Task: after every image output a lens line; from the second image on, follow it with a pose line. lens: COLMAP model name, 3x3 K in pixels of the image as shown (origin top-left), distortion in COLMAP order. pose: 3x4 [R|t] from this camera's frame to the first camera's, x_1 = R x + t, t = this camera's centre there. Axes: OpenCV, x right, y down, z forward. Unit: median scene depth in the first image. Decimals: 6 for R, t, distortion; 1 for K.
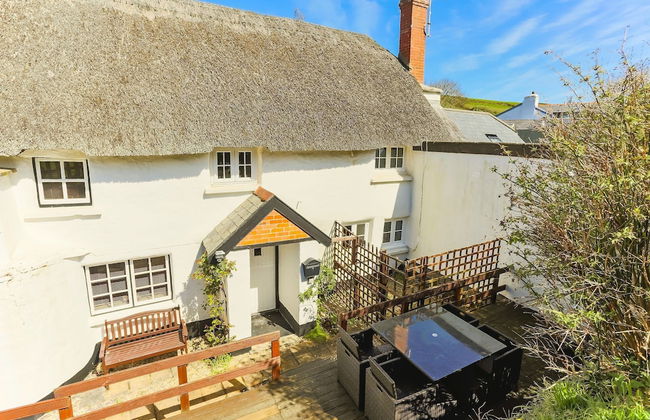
lens RADIAL K [[354.3, 0, 329.0], [0, 354.3, 201.2], [0, 0, 1]] dist [-0.038981, 0.028813]
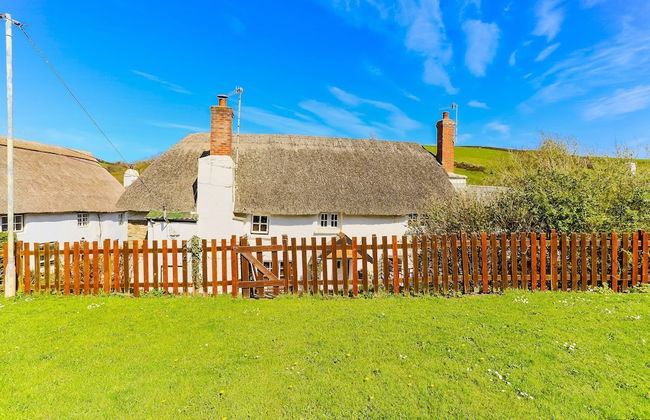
lens RADIAL K [[354.3, 0, 321.7], [0, 354.3, 198.6], [0, 0, 1]] dist [-0.038981, 0.028813]
pose [[0.949468, 0.017624, -0.313368, 0.335397], [-0.071704, 0.984198, -0.161901, 0.109800], [0.305563, 0.176190, 0.935729, -0.964270]]
